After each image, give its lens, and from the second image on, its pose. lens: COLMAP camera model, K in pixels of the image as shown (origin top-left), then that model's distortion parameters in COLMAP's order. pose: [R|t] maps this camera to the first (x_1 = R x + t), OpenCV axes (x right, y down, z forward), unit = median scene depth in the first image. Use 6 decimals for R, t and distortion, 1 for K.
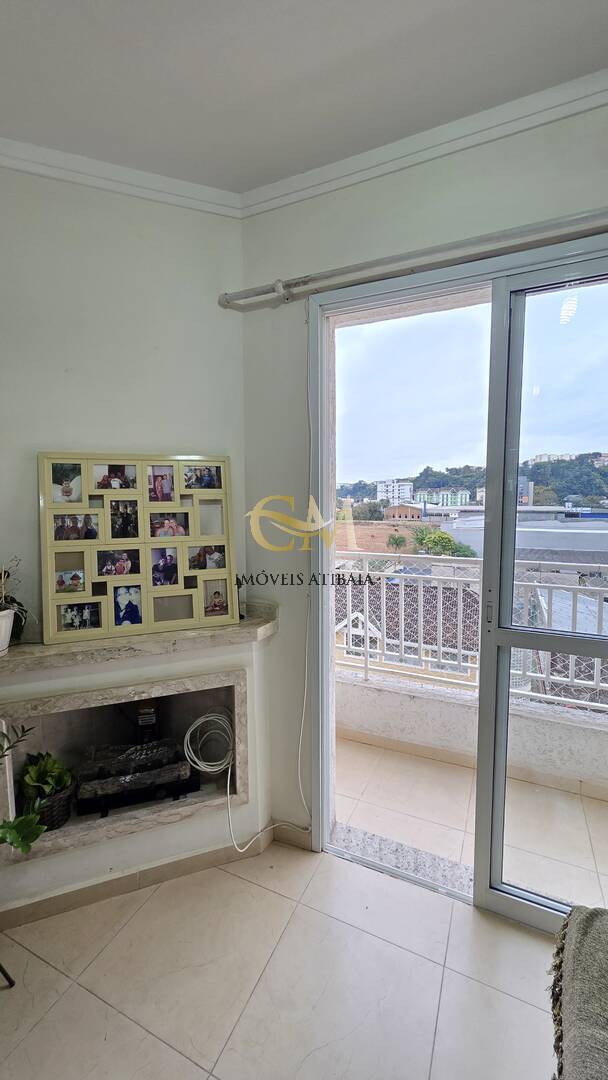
lens RADIAL K [[431.2, 0, 310.7], [0, 431.2, 536.5], [0, 0, 1]] dist [0.014631, 0.000127]
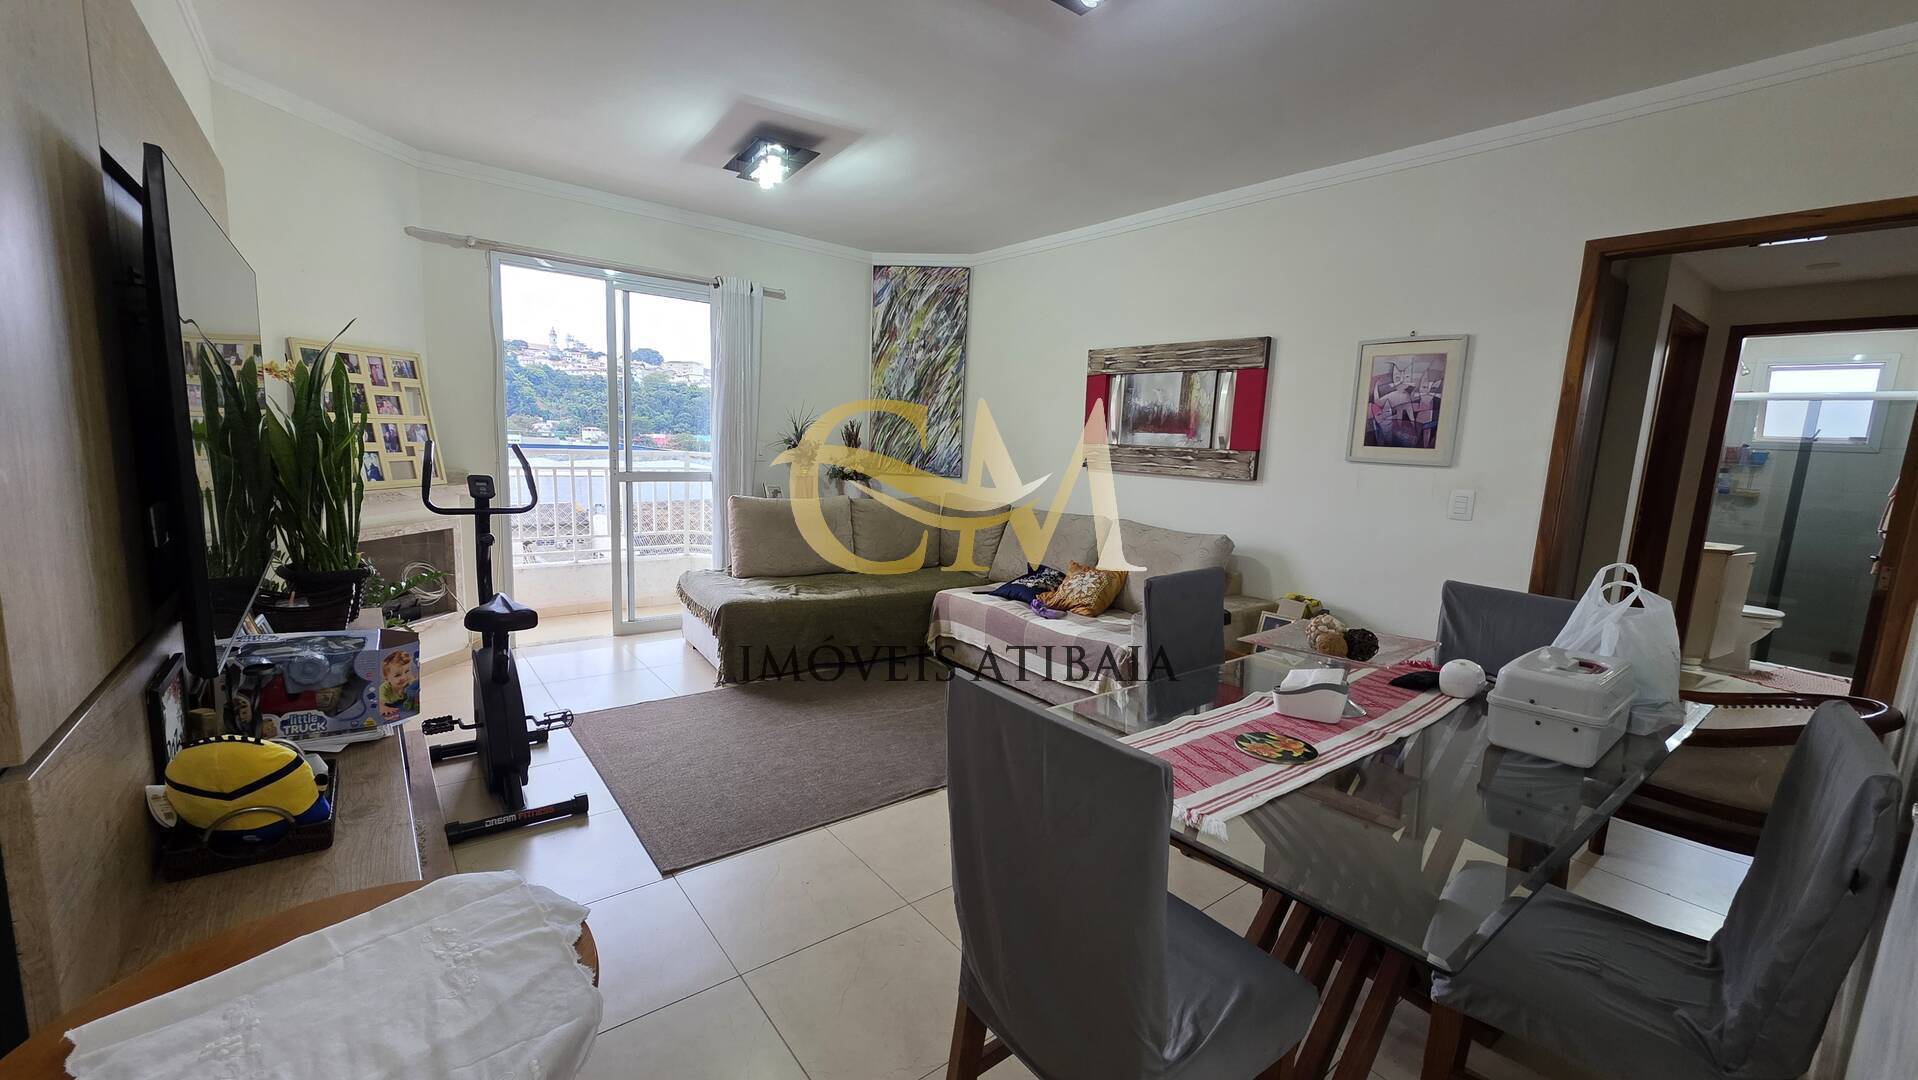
lens RADIAL K [[761.1, 0, 959.0], [0, 761.1, 540.0], [0, 0, 1]] dist [0.001108, 0.000100]
pose [[0.460139, -0.097701, 0.882455, -1.609642], [0.034930, 0.995149, 0.091965, 0.224964], [-0.887160, -0.011493, 0.461319, -1.556751]]
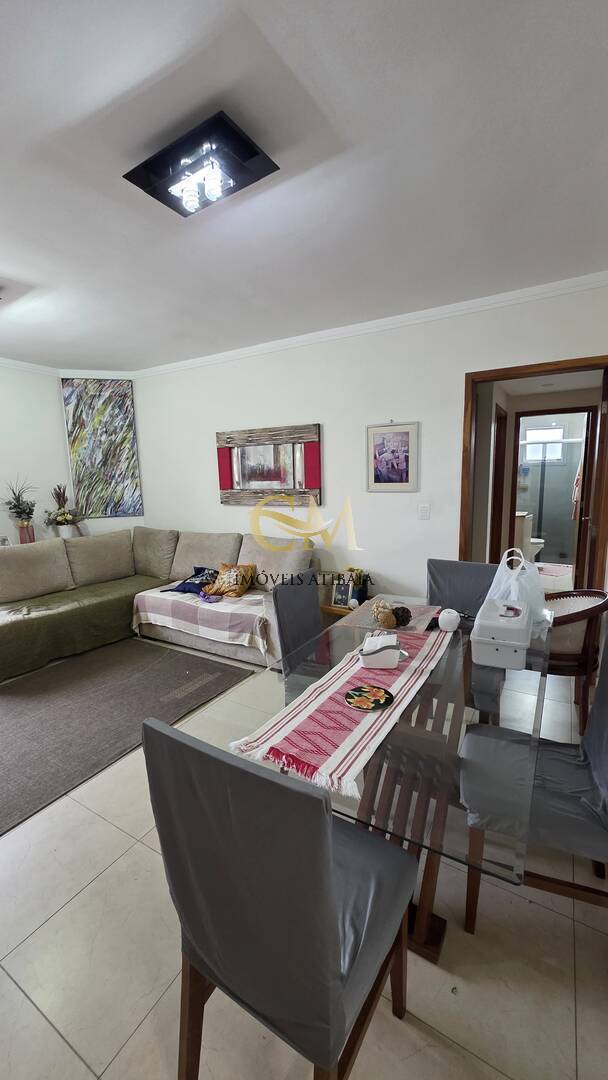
lens RADIAL K [[428.5, 0, 312.8], [0, 428.5, 537.7], [0, 0, 1]] dist [0.001108, 0.000100]
pose [[0.101314, -0.146035, 0.984078, -1.422751], [0.114207, 0.984335, 0.134315, 0.146291], [-0.988277, 0.098781, 0.116405, -1.494086]]
